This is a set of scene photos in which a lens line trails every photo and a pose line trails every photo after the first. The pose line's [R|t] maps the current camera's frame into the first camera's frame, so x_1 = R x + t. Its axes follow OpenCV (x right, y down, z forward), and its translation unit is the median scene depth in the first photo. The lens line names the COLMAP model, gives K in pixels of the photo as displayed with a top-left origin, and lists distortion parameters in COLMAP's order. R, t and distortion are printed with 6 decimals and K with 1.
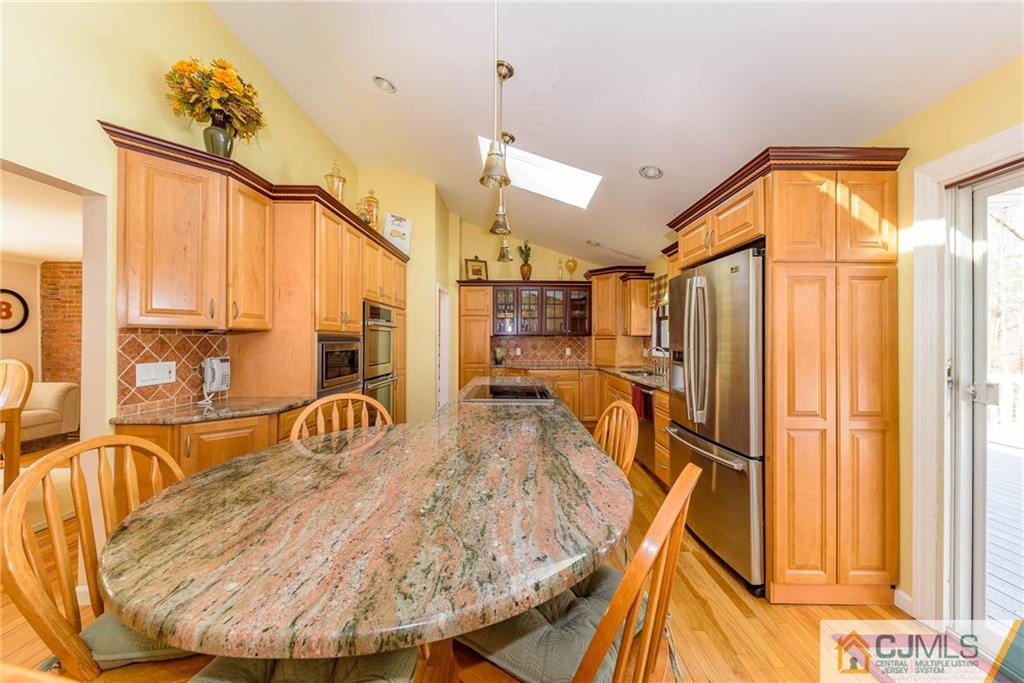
lens RADIAL K [[355.6, 0, 509.1], [0, 355.6, 344.4], [0, 0, 1]] dist [0.002936, -0.002177]
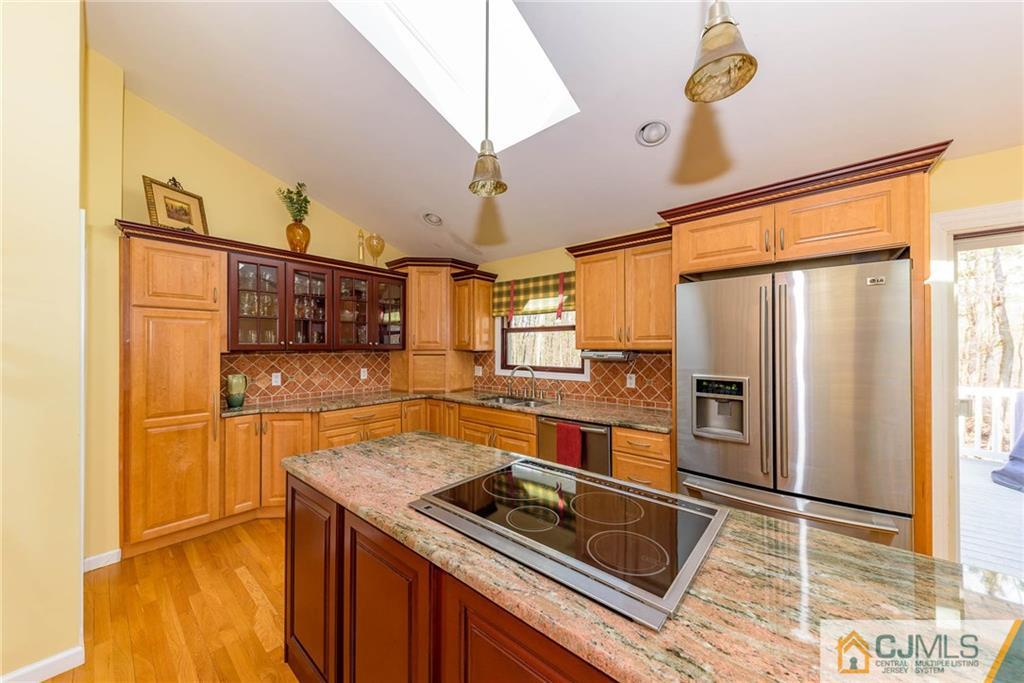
lens RADIAL K [[353.1, 0, 514.4], [0, 353.1, 347.3], [0, 0, 1]] dist [-0.000645, -0.000137]
pose [[0.634020, -0.002826, 0.773312, -0.177670], [0.011657, 0.999915, -0.005903, -0.023985], [-0.773229, 0.012758, 0.633999, 0.395884]]
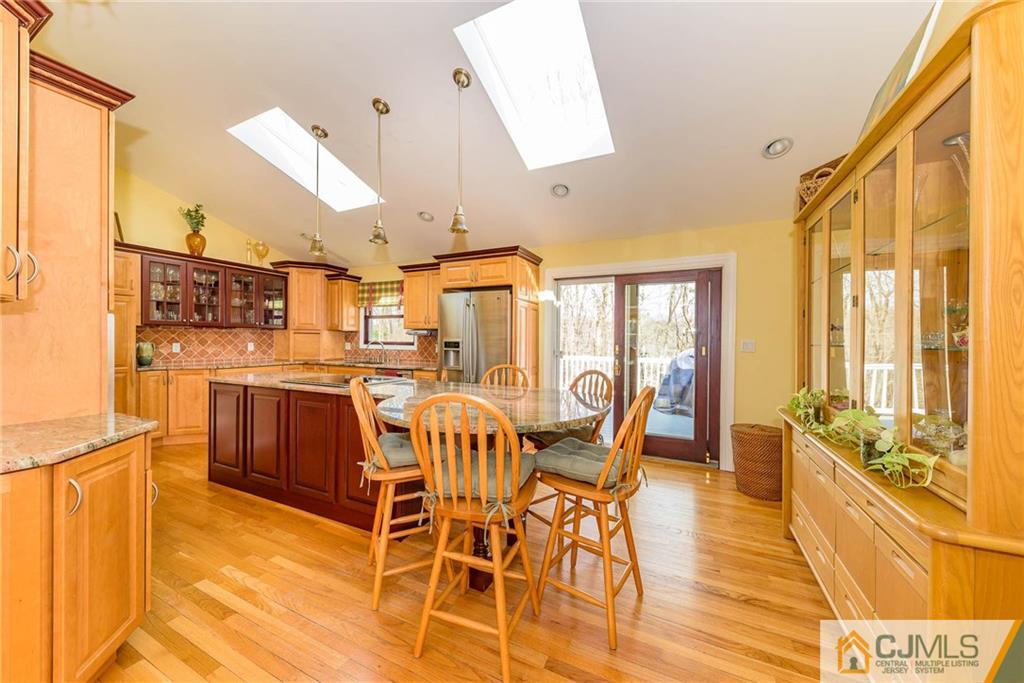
lens RADIAL K [[359.6, 0, 526.9], [0, 359.6, 346.6], [0, 0, 1]] dist [-0.000552, -0.000322]
pose [[0.408669, -0.012113, 0.912602, -0.391495], [0.000078, 0.999912, 0.013237, 0.008664], [-0.912683, -0.005338, 0.408634, 0.023318]]
